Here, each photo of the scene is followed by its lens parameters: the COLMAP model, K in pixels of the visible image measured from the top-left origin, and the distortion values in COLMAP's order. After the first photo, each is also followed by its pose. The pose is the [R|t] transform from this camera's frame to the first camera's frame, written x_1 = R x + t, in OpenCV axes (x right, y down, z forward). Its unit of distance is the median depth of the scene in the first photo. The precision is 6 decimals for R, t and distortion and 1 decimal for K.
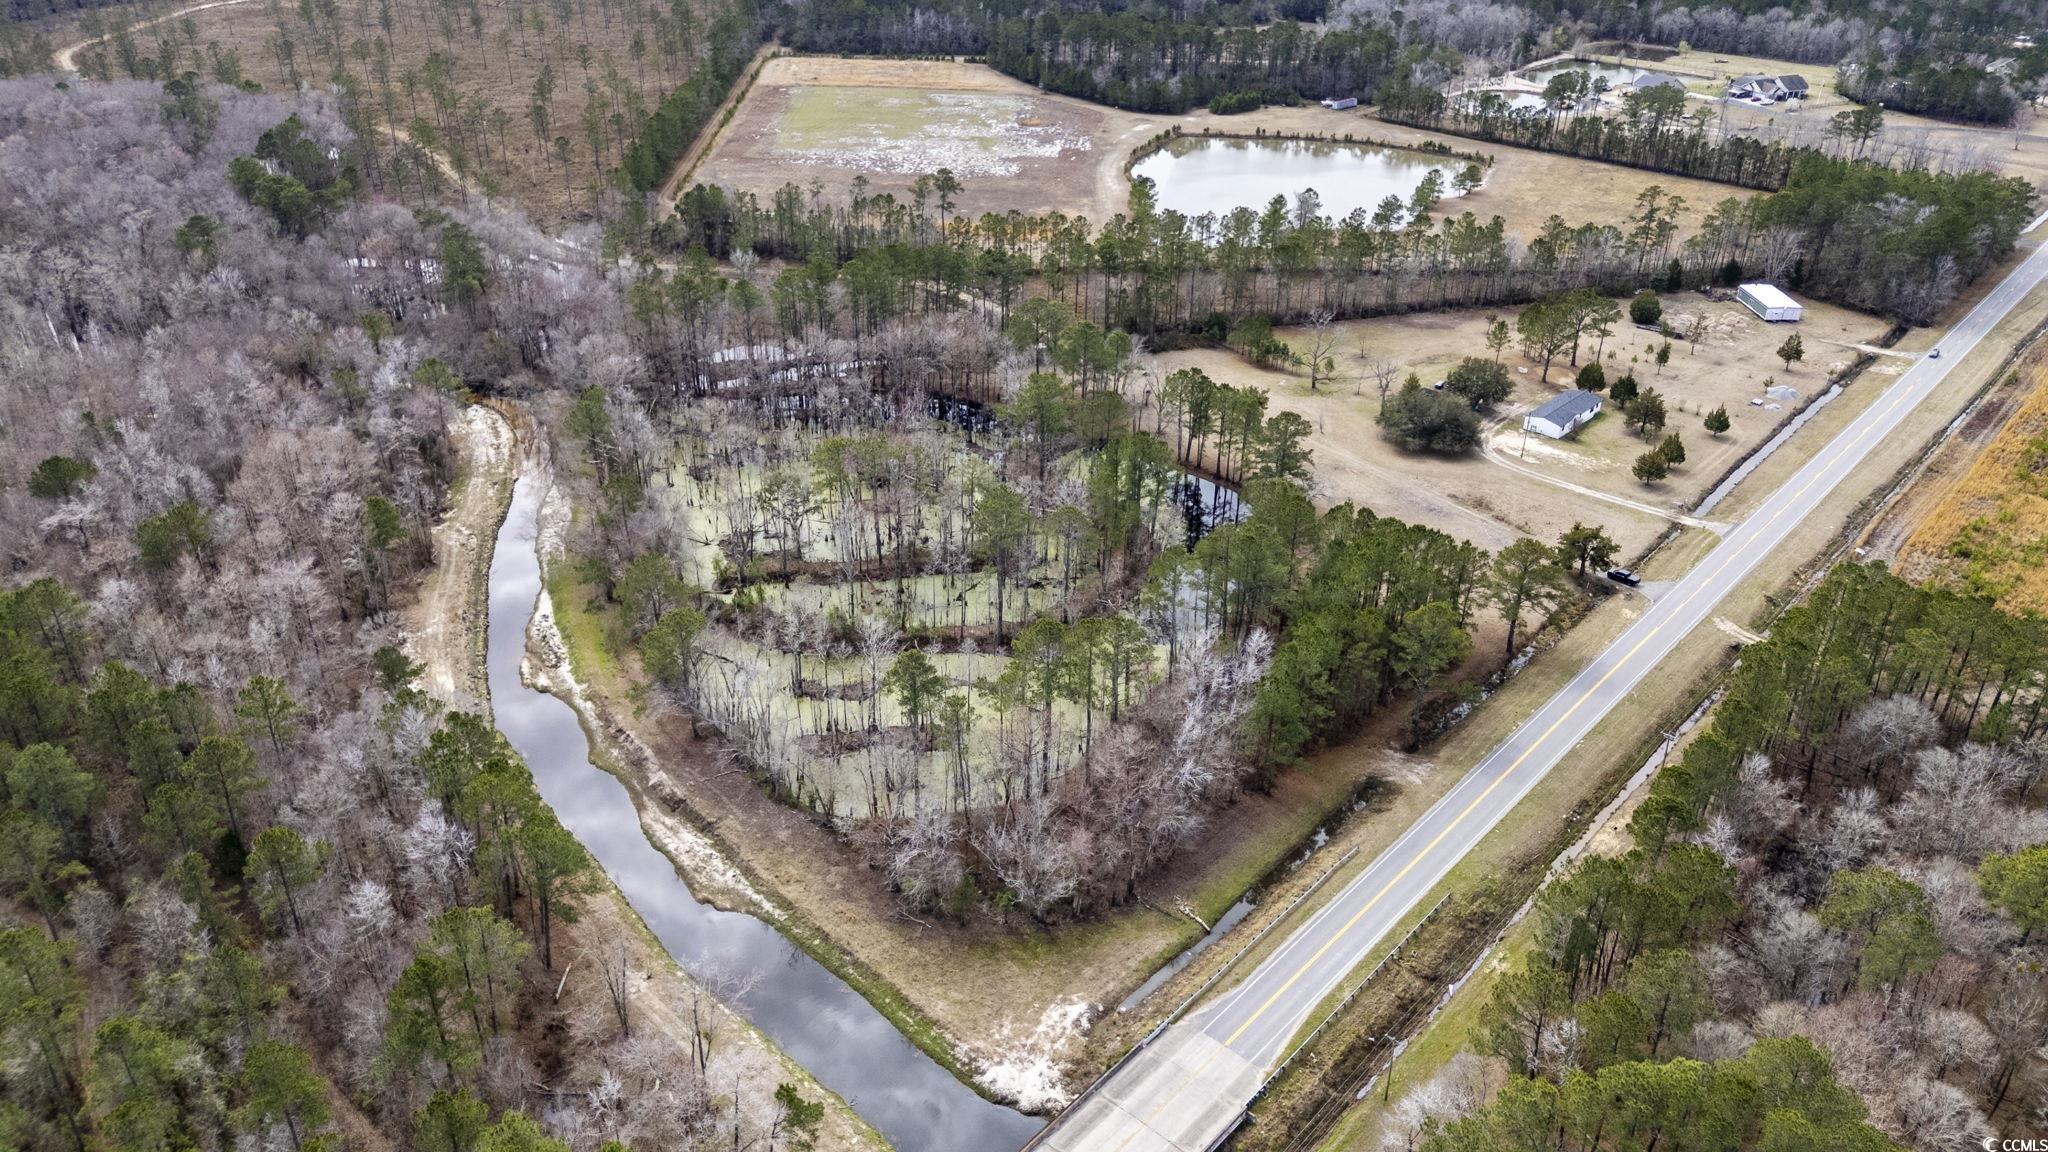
lens RADIAL K [[1505.5, 0, 1024.0], [0, 1505.5, 576.0], [0, 0, 1]] dist [0.074537, -0.089540]
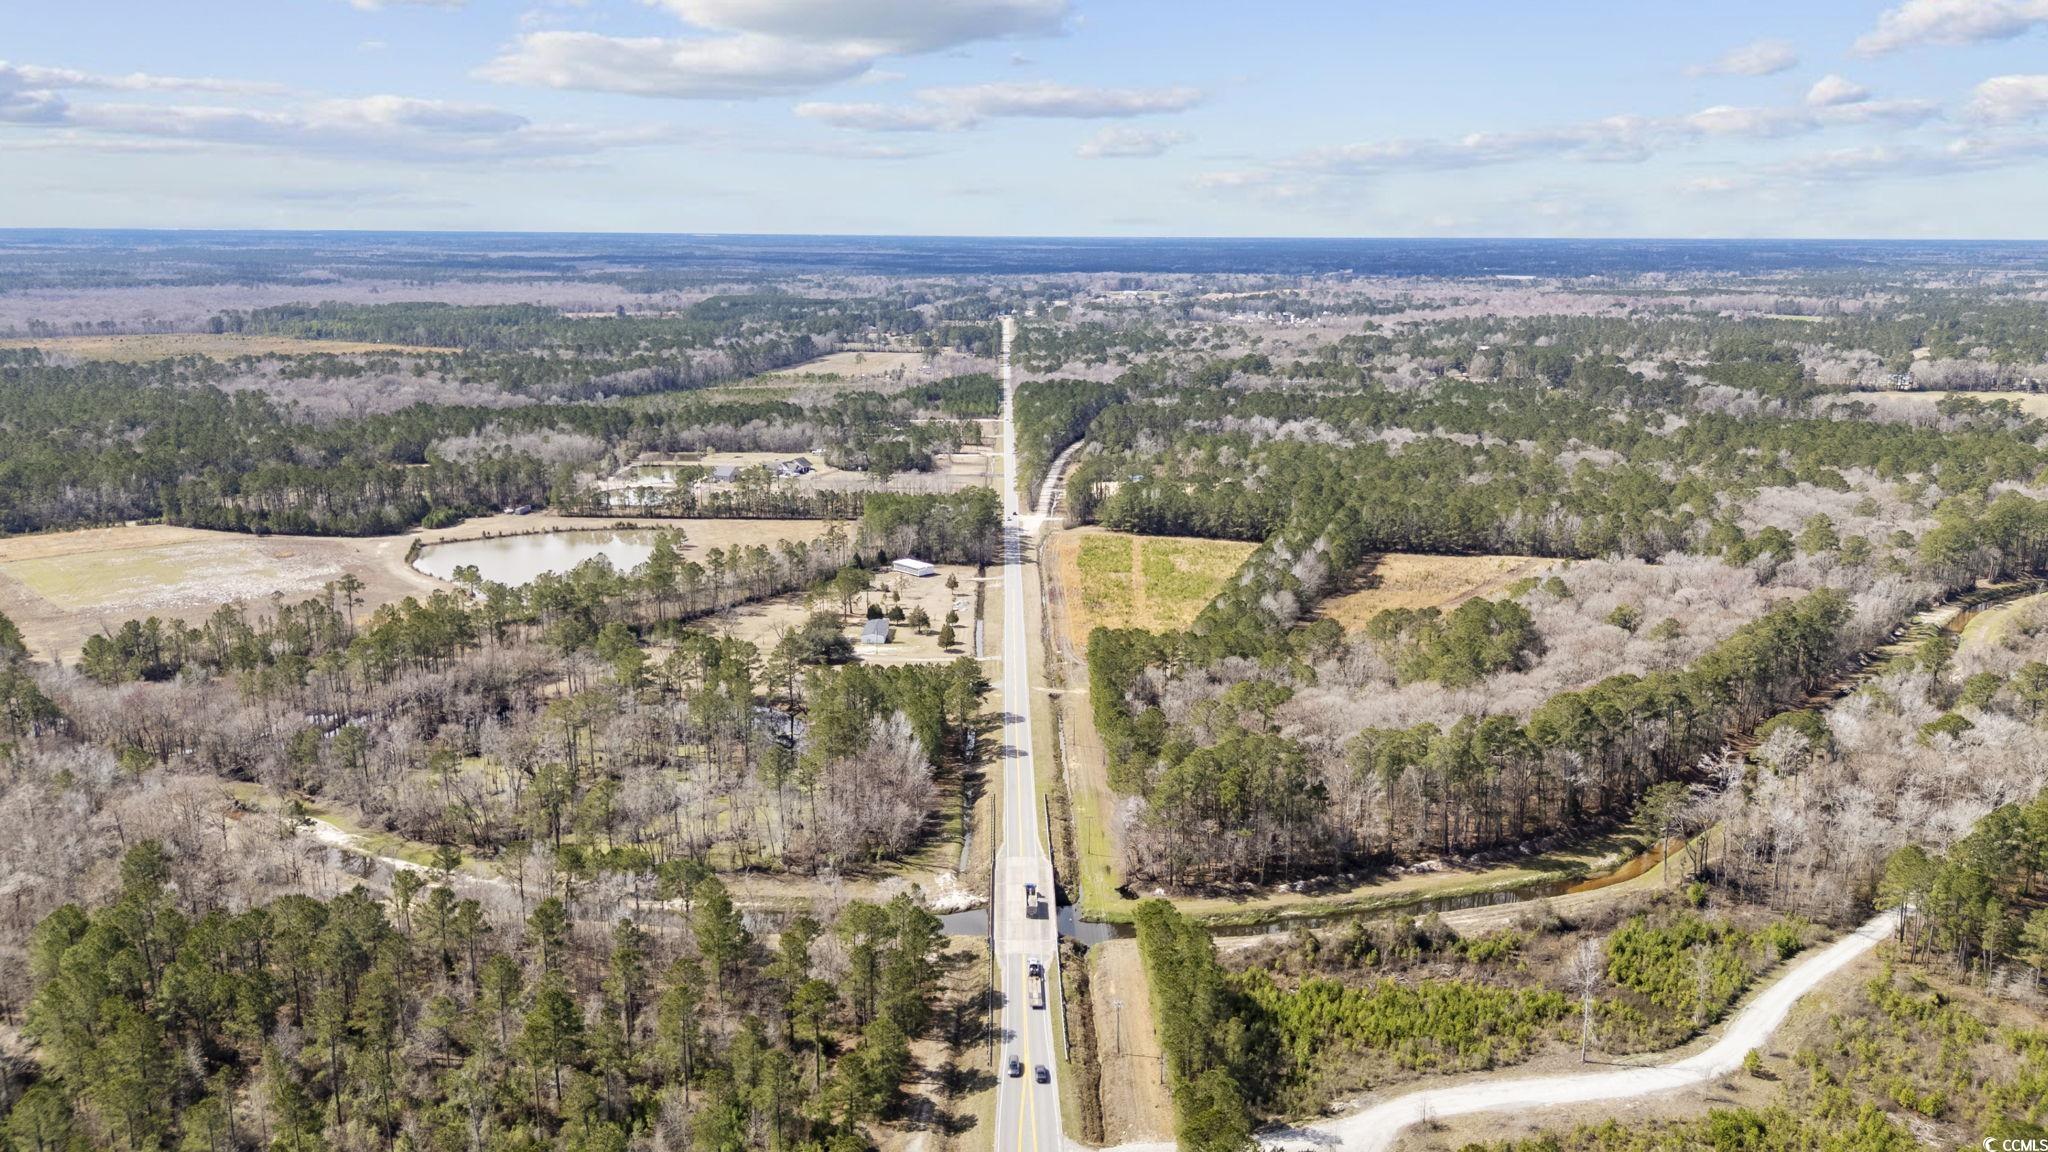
lens RADIAL K [[1505.5, 0, 1024.0], [0, 1505.5, 576.0], [0, 0, 1]] dist [0.074537, -0.089540]
pose [[0.737815, -0.156058, 0.656716, -0.504514], [0.330905, 0.931604, -0.150388, 0.115463], [-0.588330, 0.328269, 0.738991, -0.280534]]
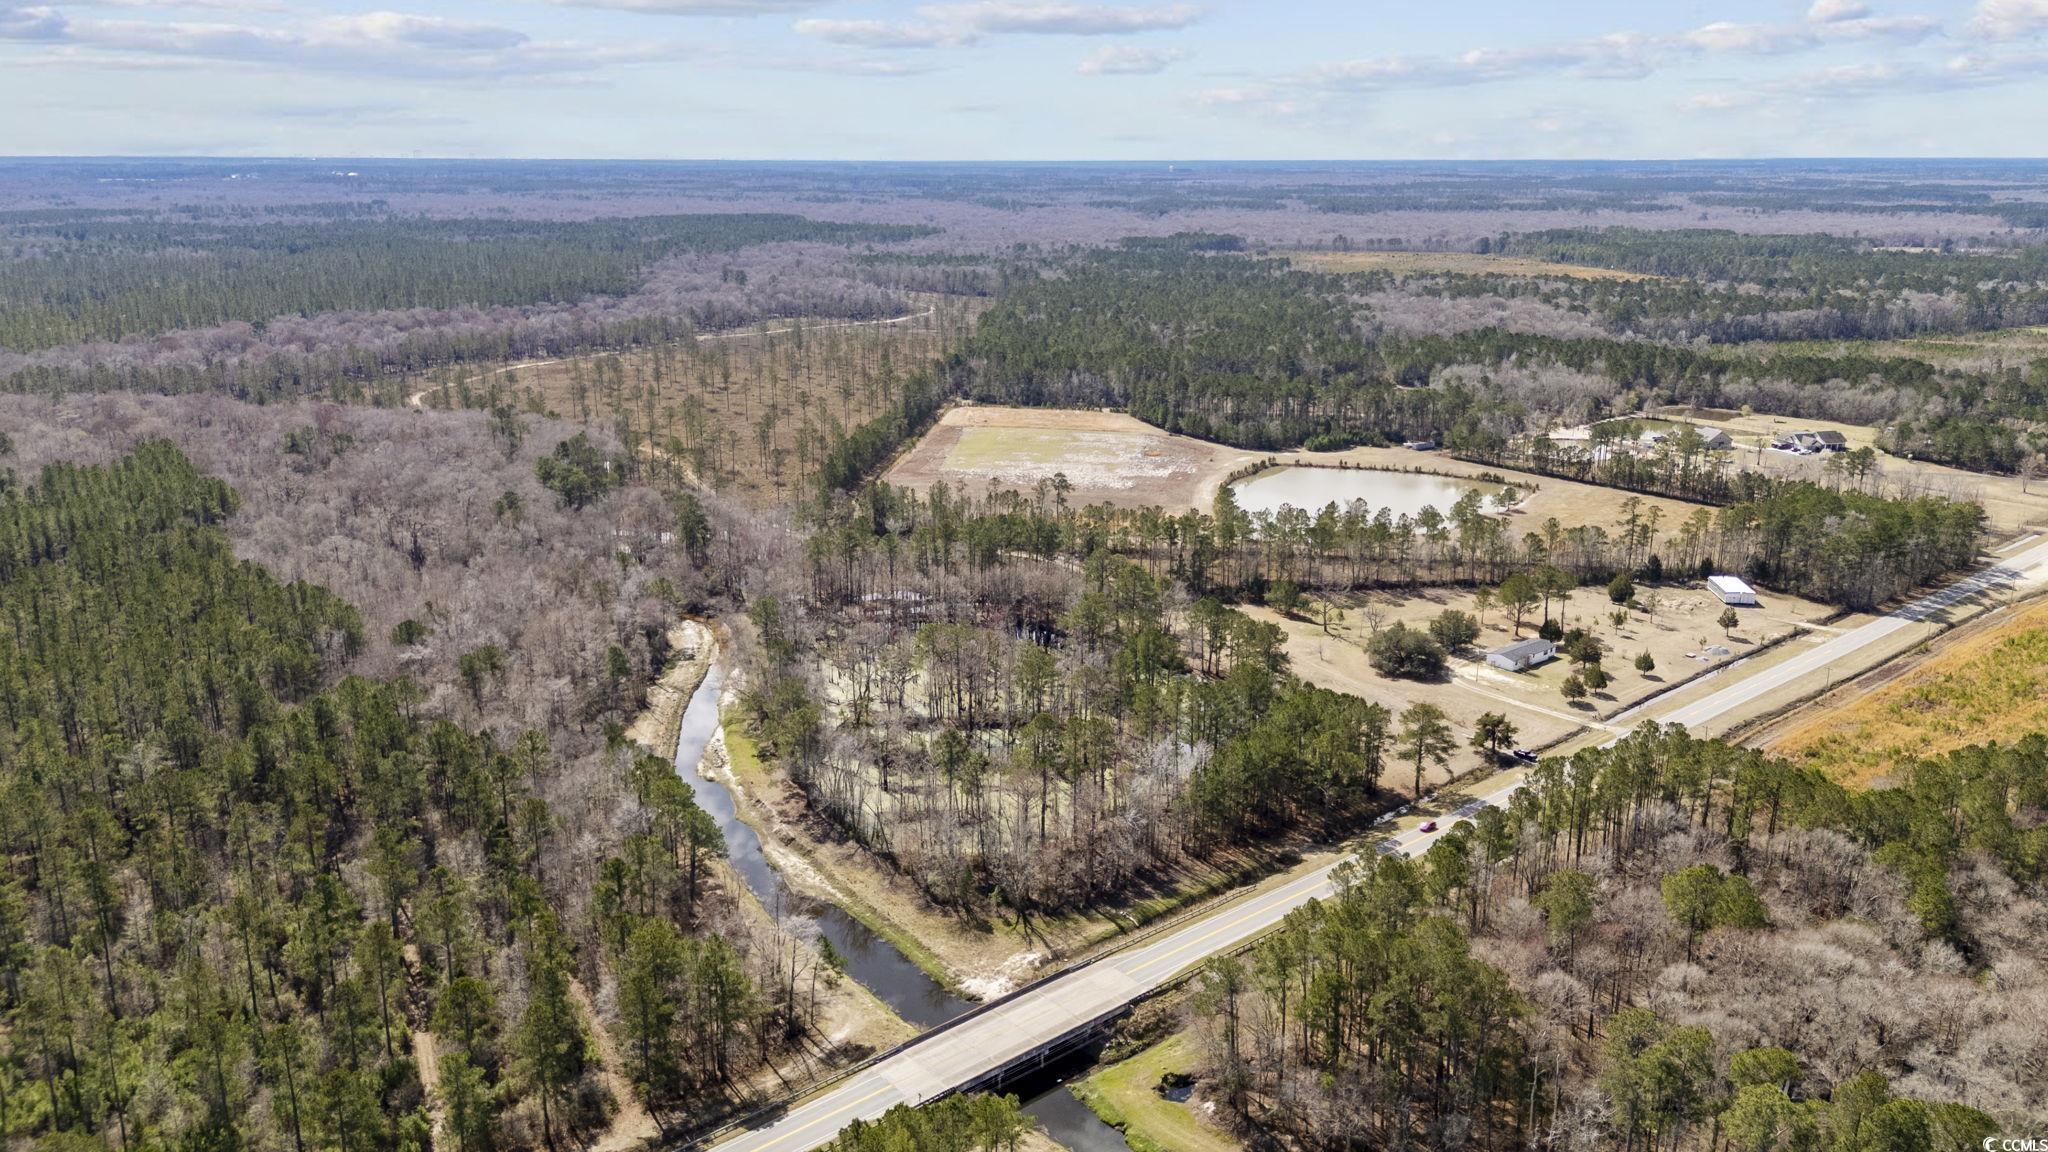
lens RADIAL K [[1505.5, 0, 1024.0], [0, 1505.5, 576.0], [0, 0, 1]] dist [0.074537, -0.089540]
pose [[0.990642, 0.028944, -0.133383, 0.096338], [-0.059719, 0.970666, -0.232899, 0.123570], [0.122729, 0.238685, 0.963310, -0.229067]]
